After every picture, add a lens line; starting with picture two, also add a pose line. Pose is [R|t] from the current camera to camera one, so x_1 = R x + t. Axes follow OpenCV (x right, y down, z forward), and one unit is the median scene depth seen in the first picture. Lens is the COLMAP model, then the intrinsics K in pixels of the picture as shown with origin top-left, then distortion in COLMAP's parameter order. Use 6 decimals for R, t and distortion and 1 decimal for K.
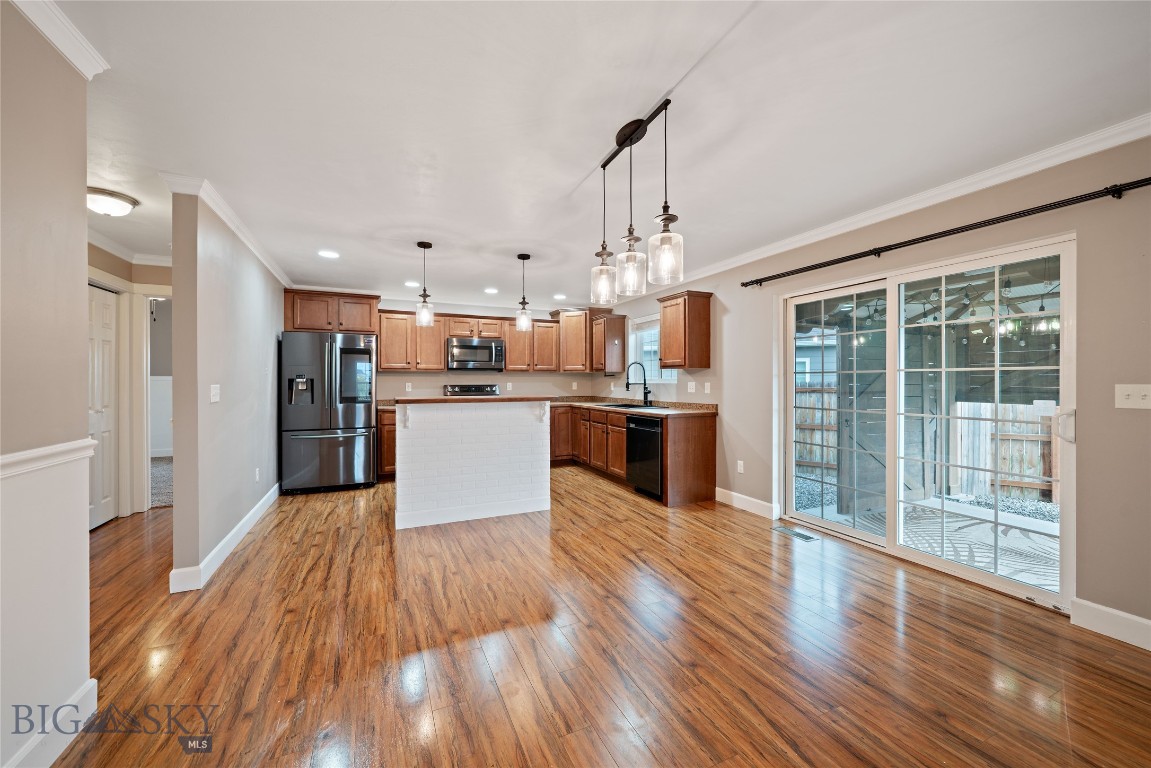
lens RADIAL K [[435.0, 0, 585.5], [0, 435.0, 377.1], [0, 0, 1]] dist [-0.007264, -0.000026]
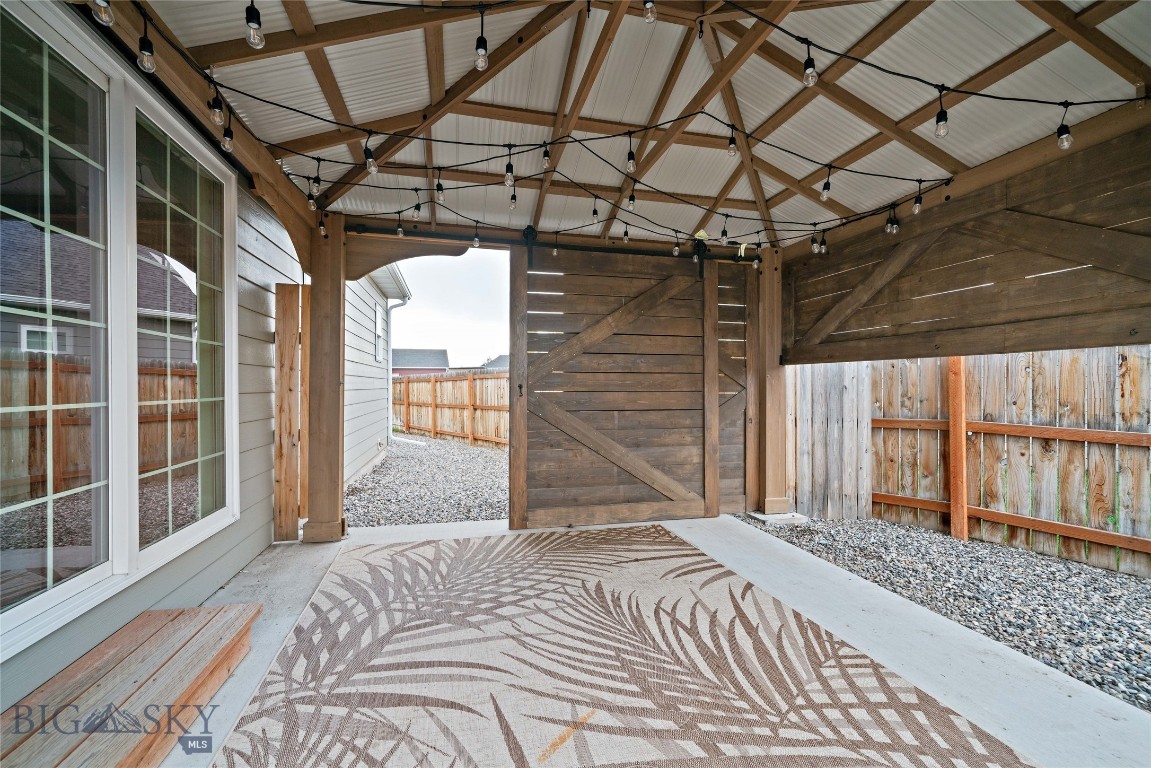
lens RADIAL K [[493.7, 0, 581.5], [0, 493.7, 386.7], [0, 0, 1]] dist [0.006710, 0.000949]
pose [[0.977633, -0.005539, -0.210245, 0.850078], [0.007961, 0.999911, 0.010674, 0.092218], [0.210167, -0.012109, 0.977590, 0.290309]]
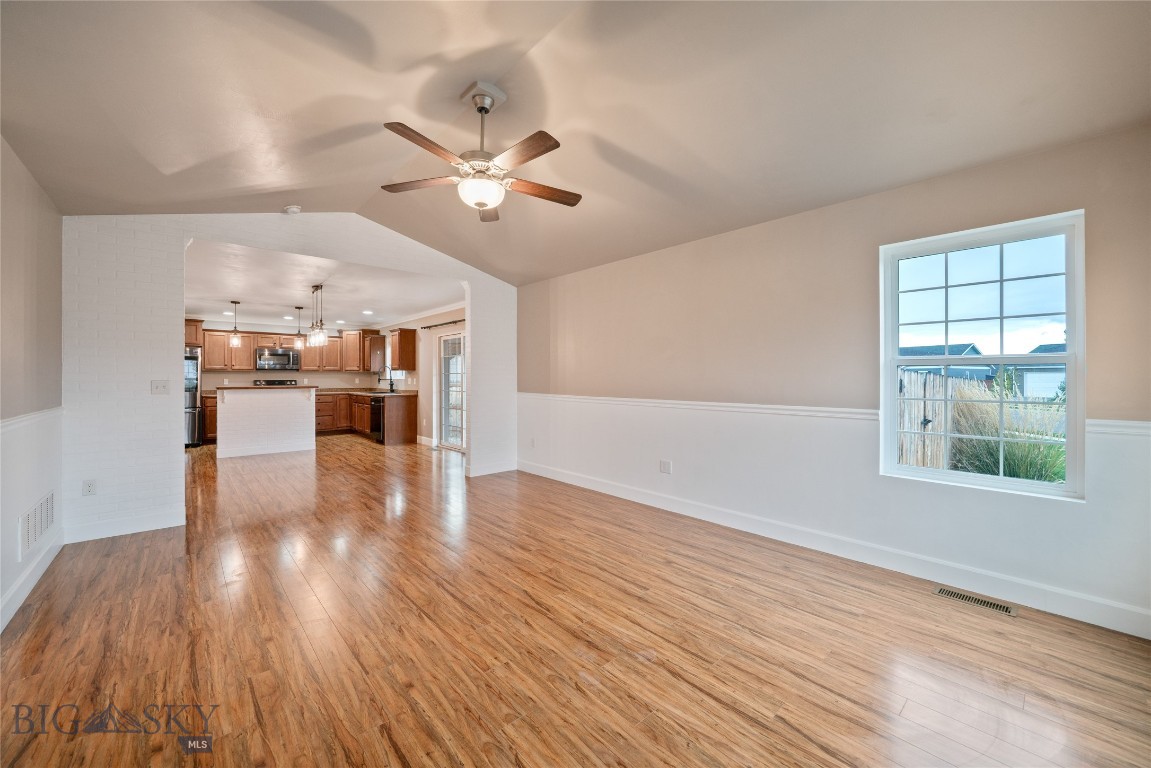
lens RADIAL K [[435.0, 0, 564.8], [0, 435.0, 379.7], [0, 0, 1]] dist [-0.007264, -0.000026]
pose [[0.967135, -0.000286, 0.254264, 0.356441], [-0.003590, 0.999884, 0.014780, -0.009149], [-0.254239, -0.015207, 0.967022, -0.772386]]
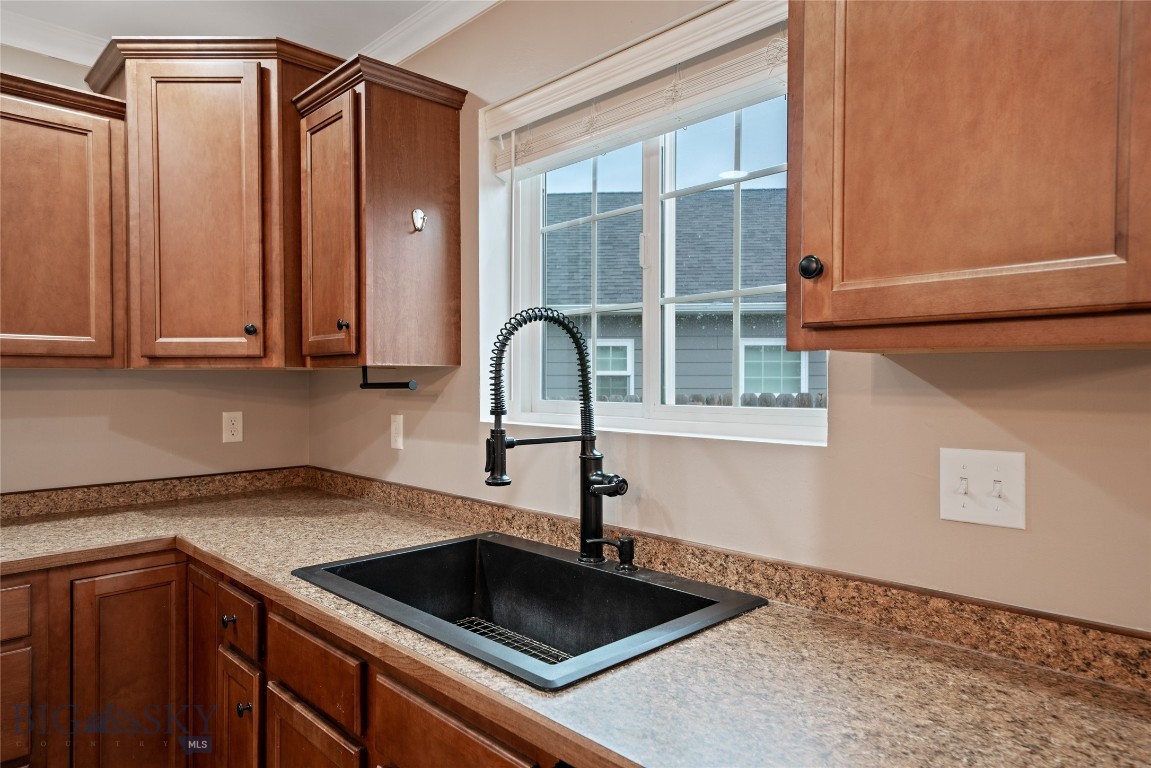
lens RADIAL K [[707.4, 0, 564.7], [0, 707.4, 393.7], [0, 0, 1]] dist [0.007778, 0.000120]
pose [[0.958111, -0.001836, 0.286392, 0.045929], [-0.006213, 0.999611, 0.027194, -0.009972], [-0.286331, -0.027835, 0.957726, 0.737708]]
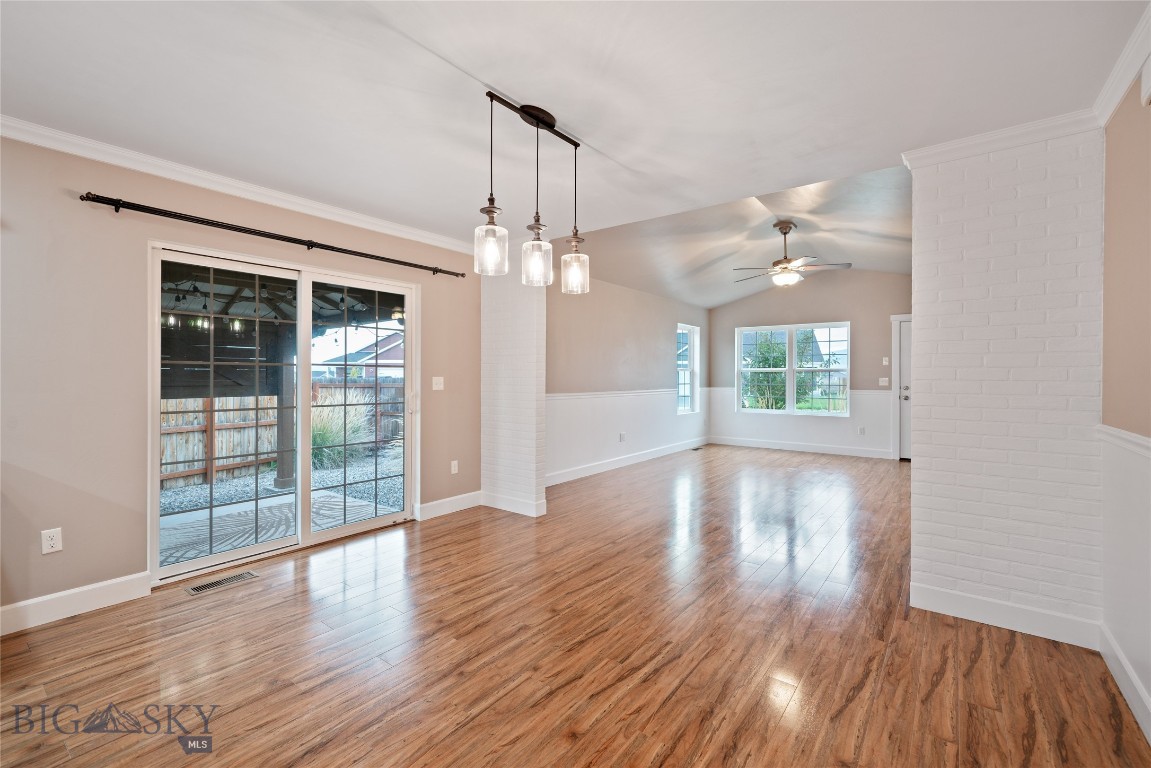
lens RADIAL K [[493.7, 0, 583.9], [0, 493.7, 379.0], [0, 0, 1]] dist [0.006710, 0.000949]
pose [[-0.464223, -0.006794, 0.885692, -0.358533], [-0.010898, 0.999939, 0.001959, 0.005128], [-0.885651, -0.008743, -0.464269, 0.559358]]
